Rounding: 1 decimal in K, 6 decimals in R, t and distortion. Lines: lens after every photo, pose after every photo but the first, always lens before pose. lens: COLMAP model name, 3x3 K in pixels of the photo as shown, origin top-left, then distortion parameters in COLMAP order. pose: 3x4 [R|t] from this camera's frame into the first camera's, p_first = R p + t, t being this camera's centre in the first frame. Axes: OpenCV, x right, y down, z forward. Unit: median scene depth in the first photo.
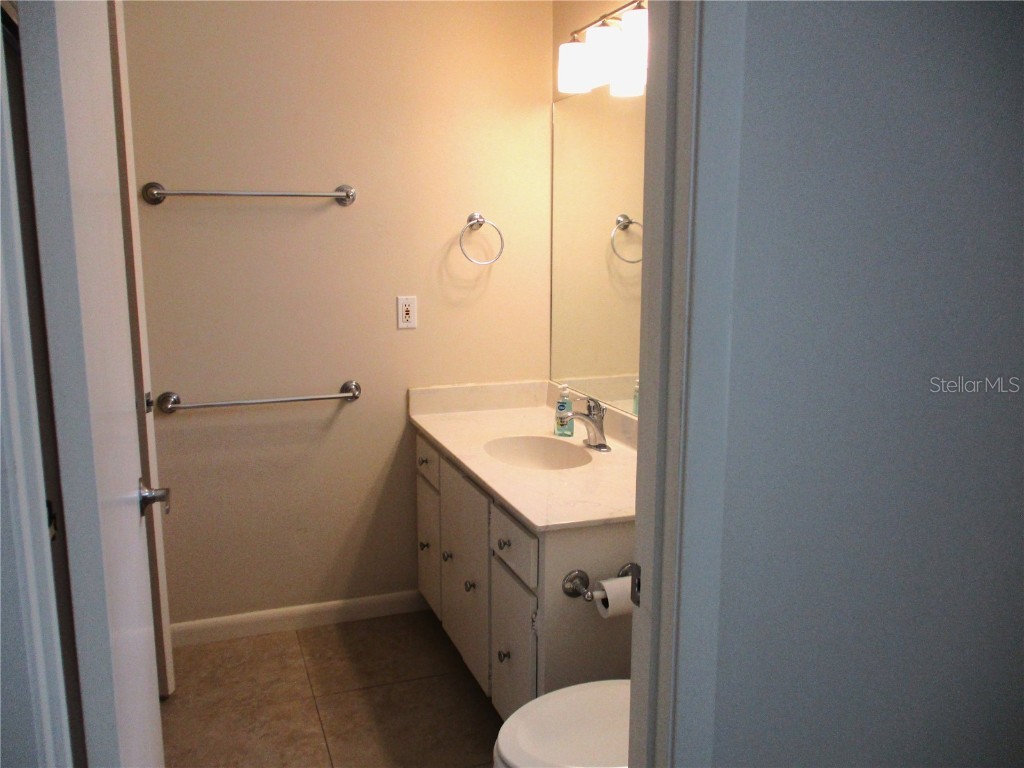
lens RADIAL K [[857.4, 0, 494.0], [0, 857.4, 385.8], [0, 0, 1]] dist [-0.021505, 0.005928]
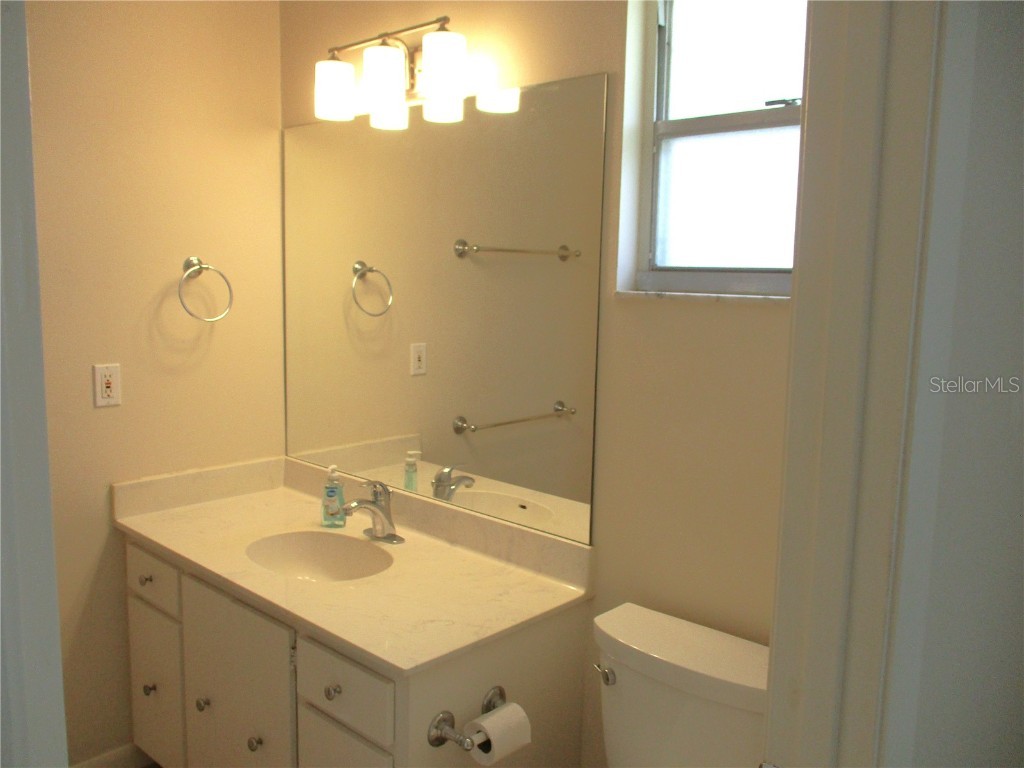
lens RADIAL K [[857.4, 0, 494.0], [0, 857.4, 385.8], [0, 0, 1]] dist [-0.021505, 0.005928]
pose [[0.886400, -0.046143, 0.460615, -0.158361], [0.063025, 0.997784, -0.021329, -0.051215], [-0.458610, 0.047937, 0.887344, 0.184732]]
